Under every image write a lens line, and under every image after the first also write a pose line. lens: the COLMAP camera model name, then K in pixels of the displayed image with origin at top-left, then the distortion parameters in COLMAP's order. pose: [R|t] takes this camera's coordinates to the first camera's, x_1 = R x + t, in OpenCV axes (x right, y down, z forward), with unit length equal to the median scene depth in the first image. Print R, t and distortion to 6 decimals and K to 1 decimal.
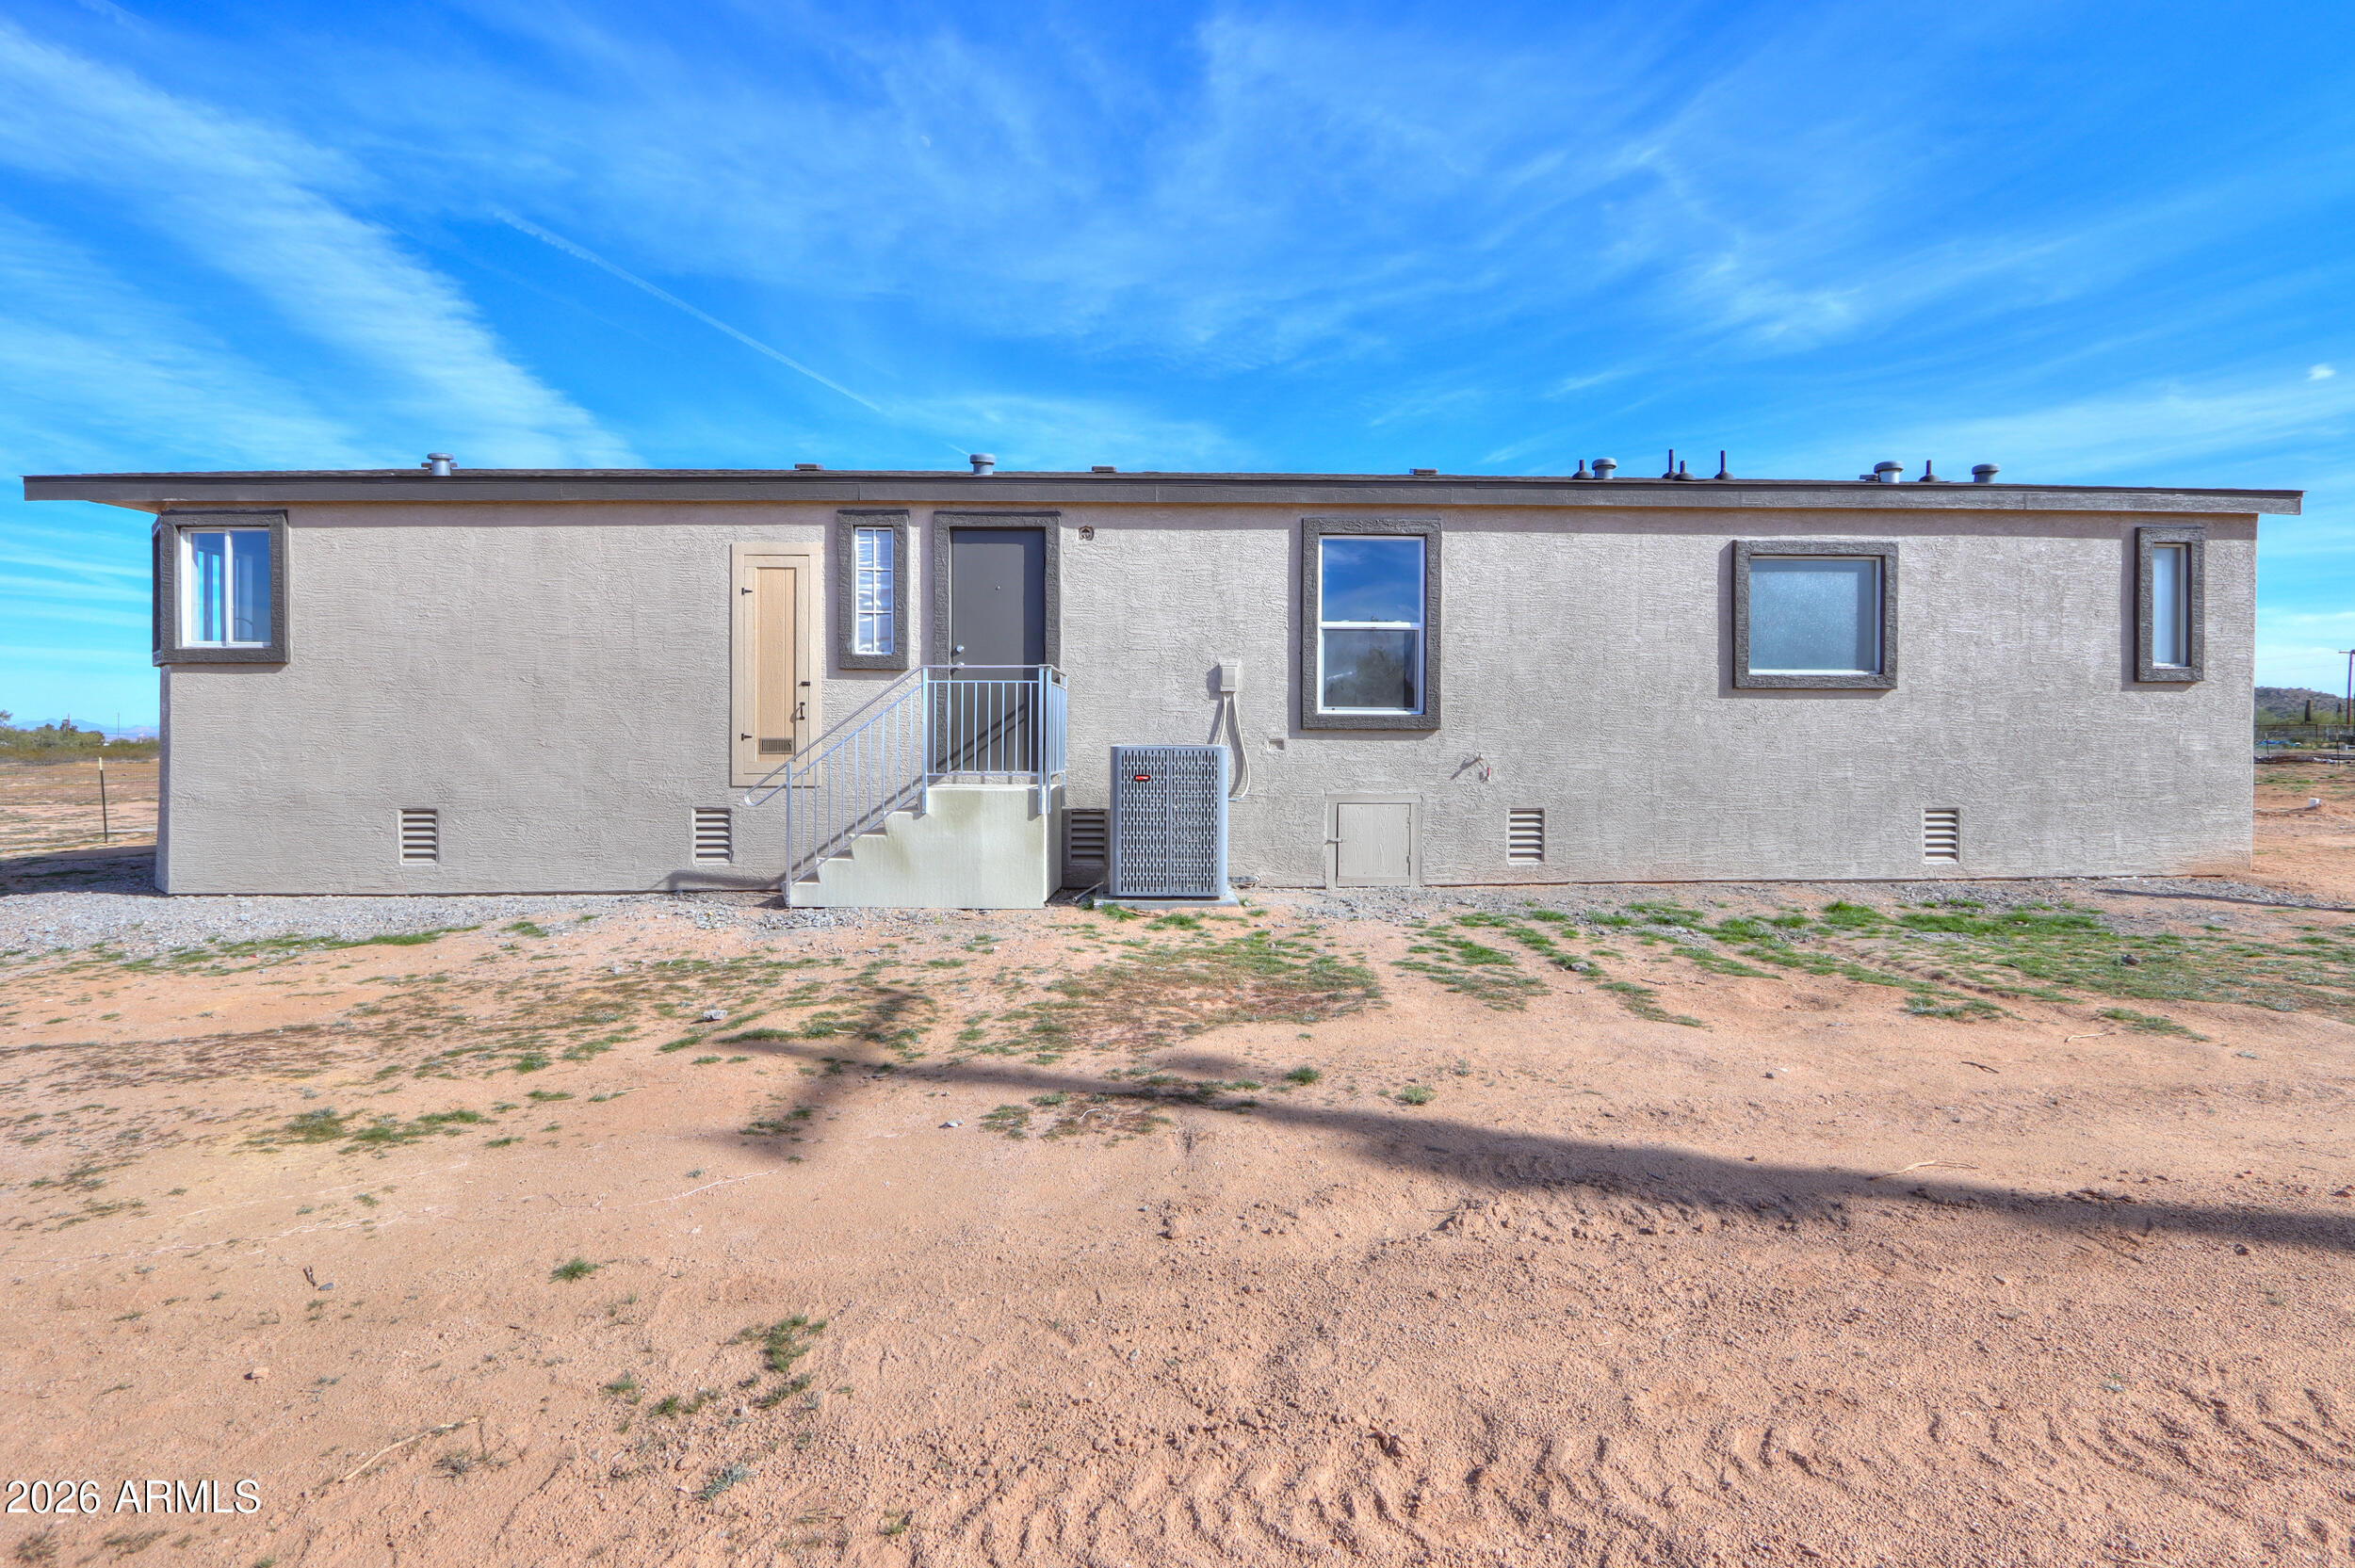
lens RADIAL K [[1140.2, 0, 1238.2], [0, 1140.2, 770.5], [0, 0, 1]] dist [-0.011033, 0.002577]
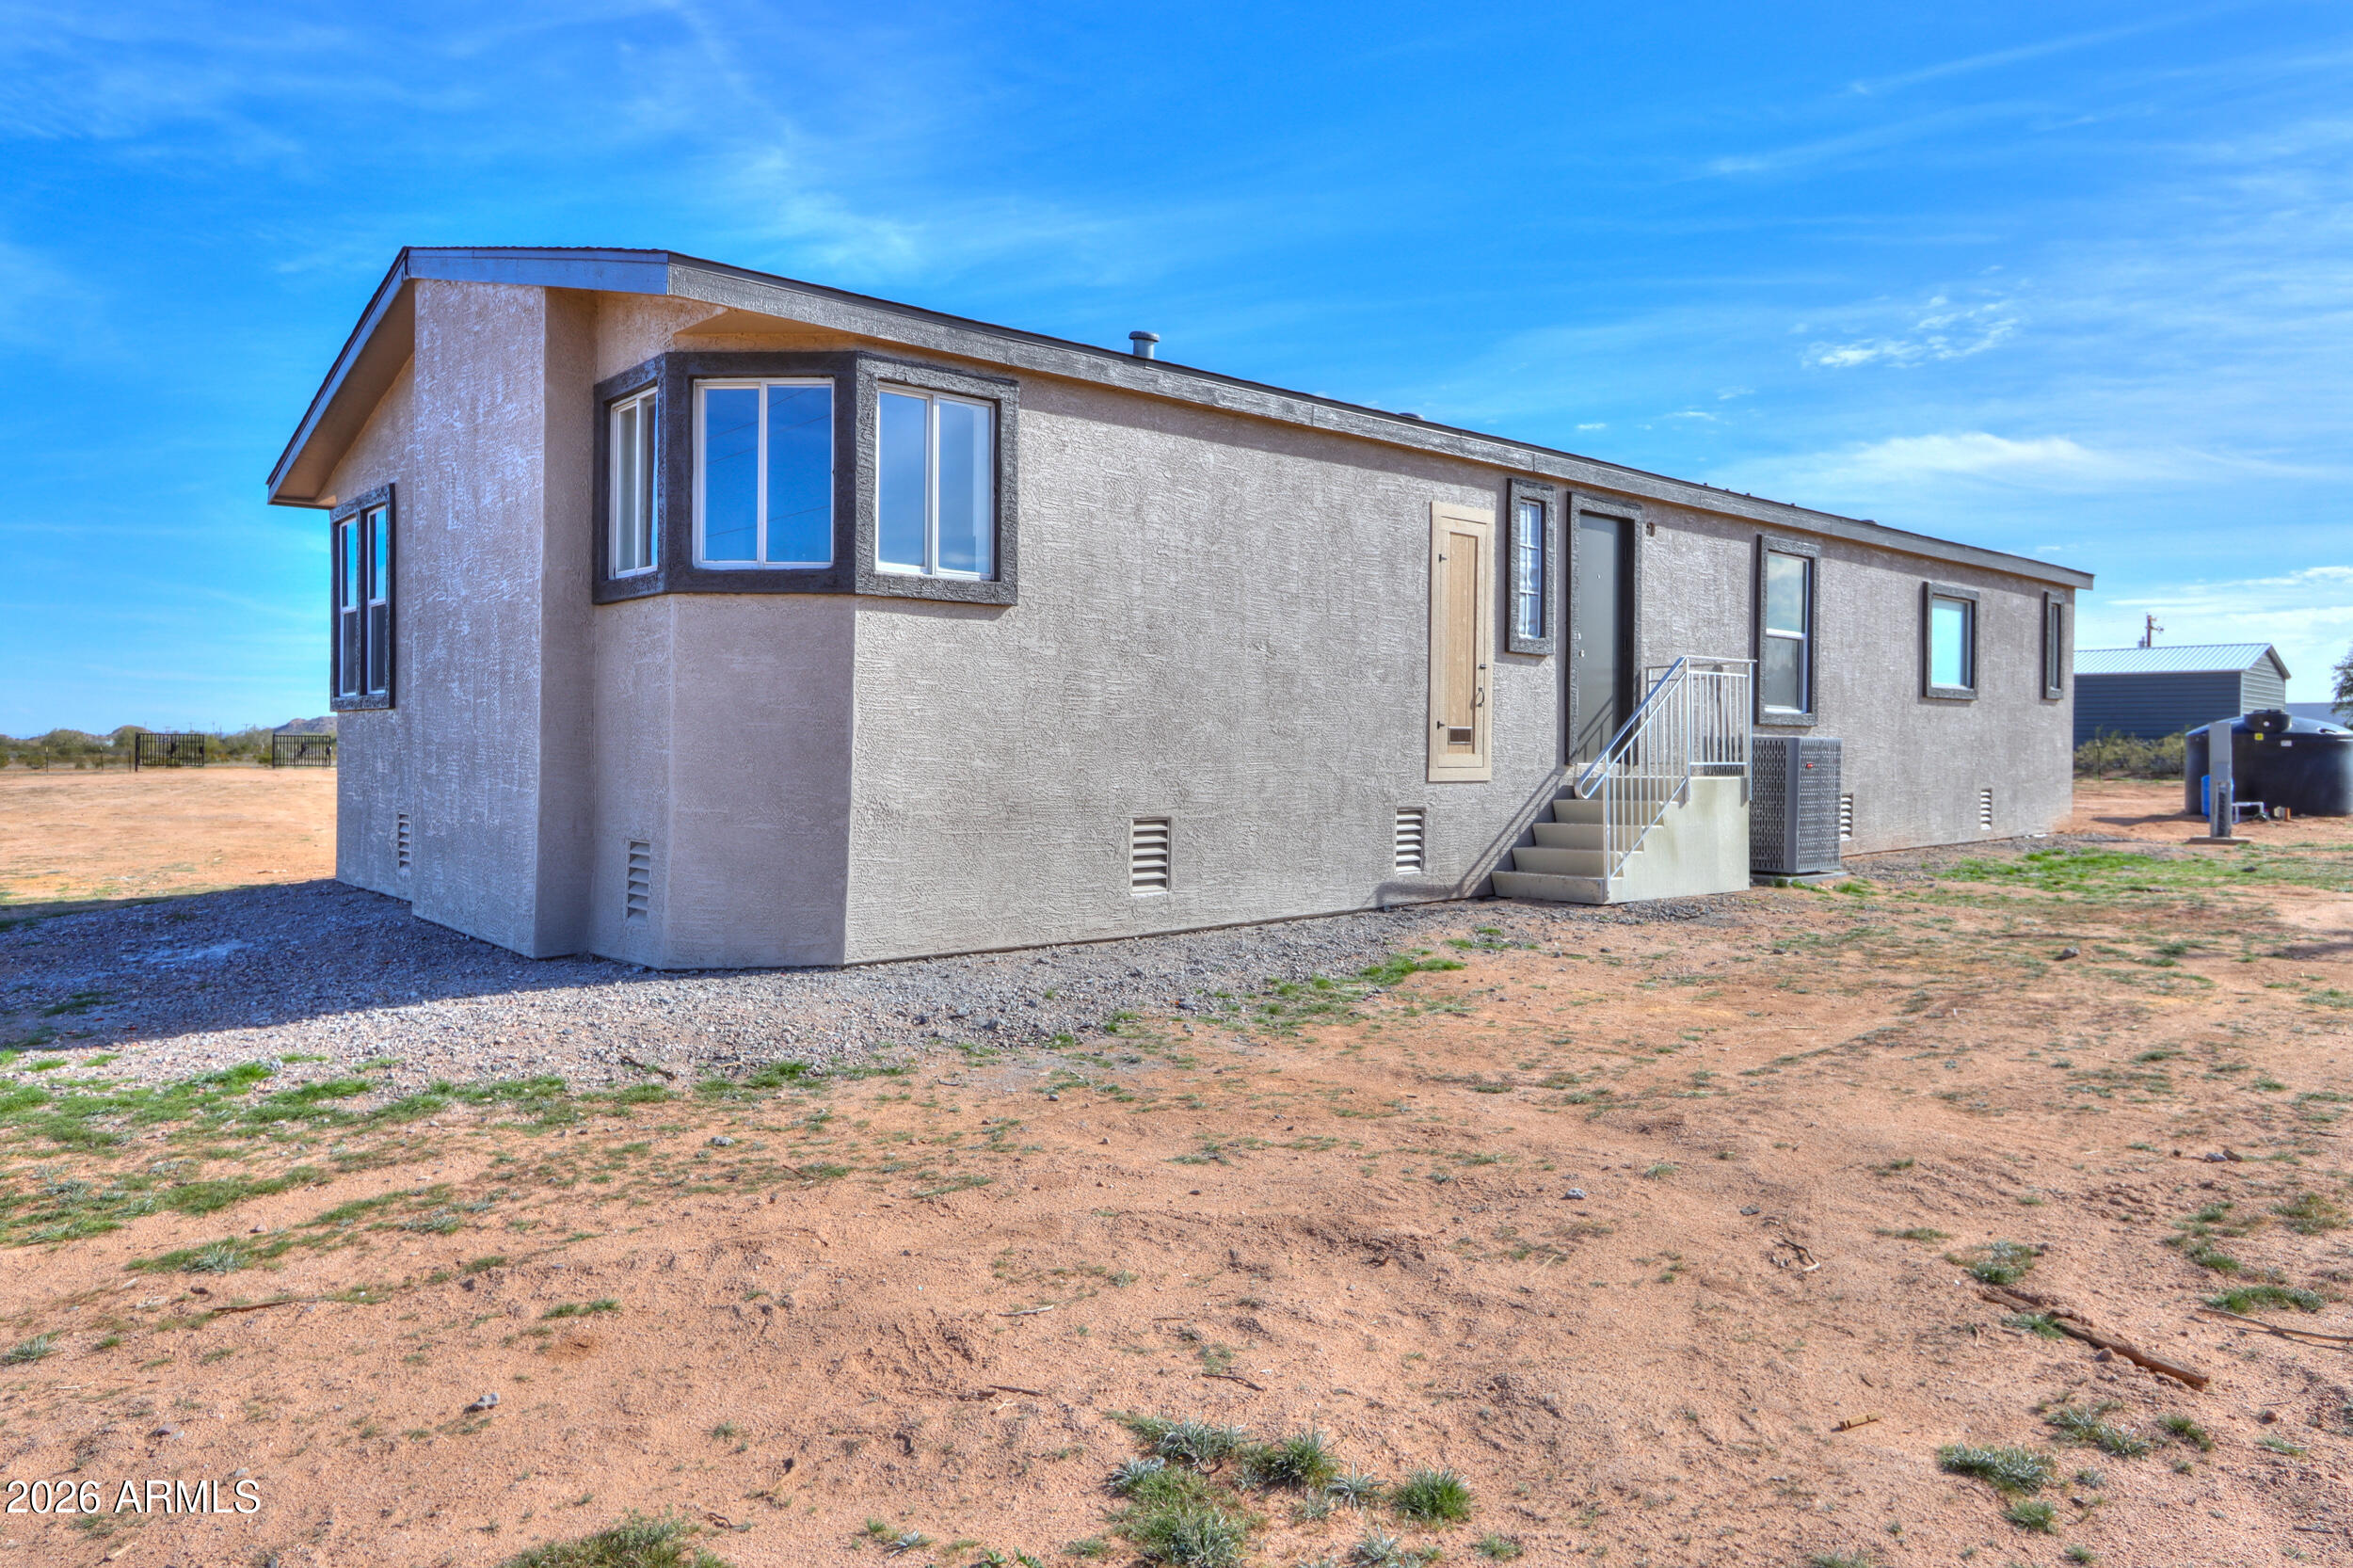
lens RADIAL K [[1472.2, 0, 1174.6], [0, 1472.2, 762.2], [0, 0, 1]] dist [-0.000386, 0.003007]
pose [[0.783443, -0.001858, 0.621461, -1.288269], [0.010689, 0.999888, -0.010485, 0.008345], [-0.621372, 0.014857, 0.783375, 0.243566]]
